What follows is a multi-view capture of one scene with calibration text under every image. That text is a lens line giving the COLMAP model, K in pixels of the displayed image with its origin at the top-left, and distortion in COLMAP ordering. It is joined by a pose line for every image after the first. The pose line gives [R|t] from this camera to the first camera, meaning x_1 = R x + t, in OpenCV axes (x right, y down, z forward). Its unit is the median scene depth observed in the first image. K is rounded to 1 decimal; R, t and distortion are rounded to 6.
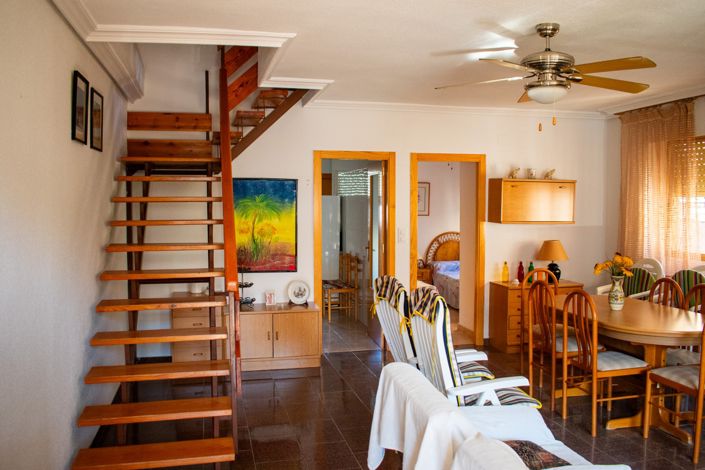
lens RADIAL K [[579.8, 0, 352.5], [0, 579.8, 235.0], [0, 0, 1]] dist [-0.092159, 0.006171]
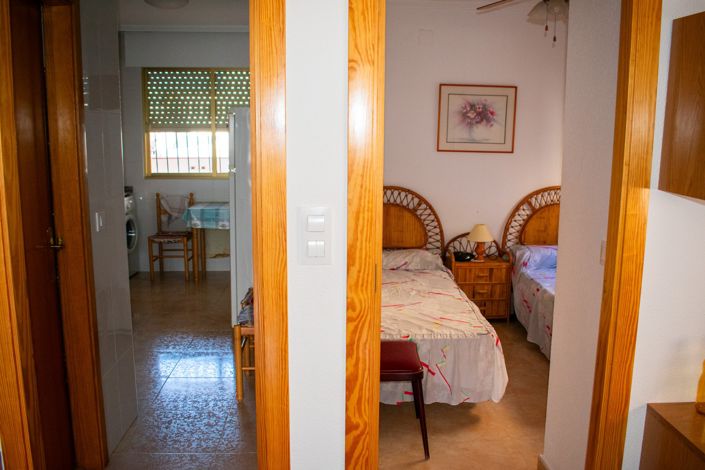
lens RADIAL K [[579.8, 0, 352.5], [0, 579.8, 235.0], [0, 0, 1]] dist [-0.092159, 0.006171]
pose [[0.977710, 0.038392, -0.206420, 0.101623], [-0.013801, 0.992765, 0.119278, -0.020491], [0.209506, -0.113771, 0.971166, 0.481275]]
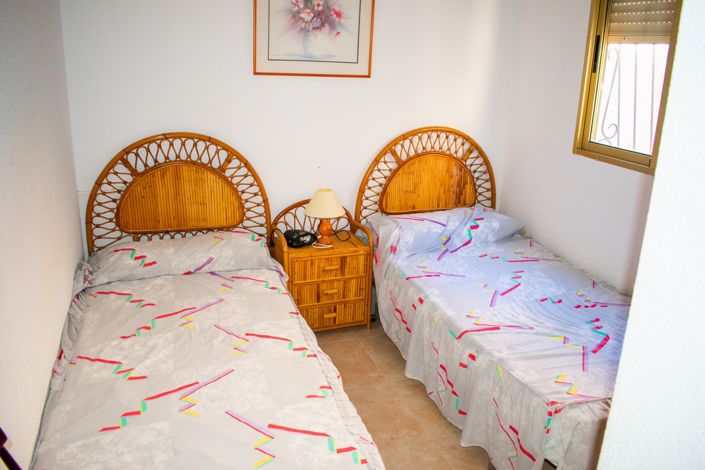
lens RADIAL K [[579.8, 0, 352.5], [0, 579.8, 235.0], [0, 0, 1]] dist [-0.092159, 0.006171]
pose [[0.996040, 0.002493, 0.088875, 0.093287], [-0.025268, 0.966324, 0.256084, -0.030544], [-0.085243, -0.257316, 0.962560, 0.661966]]
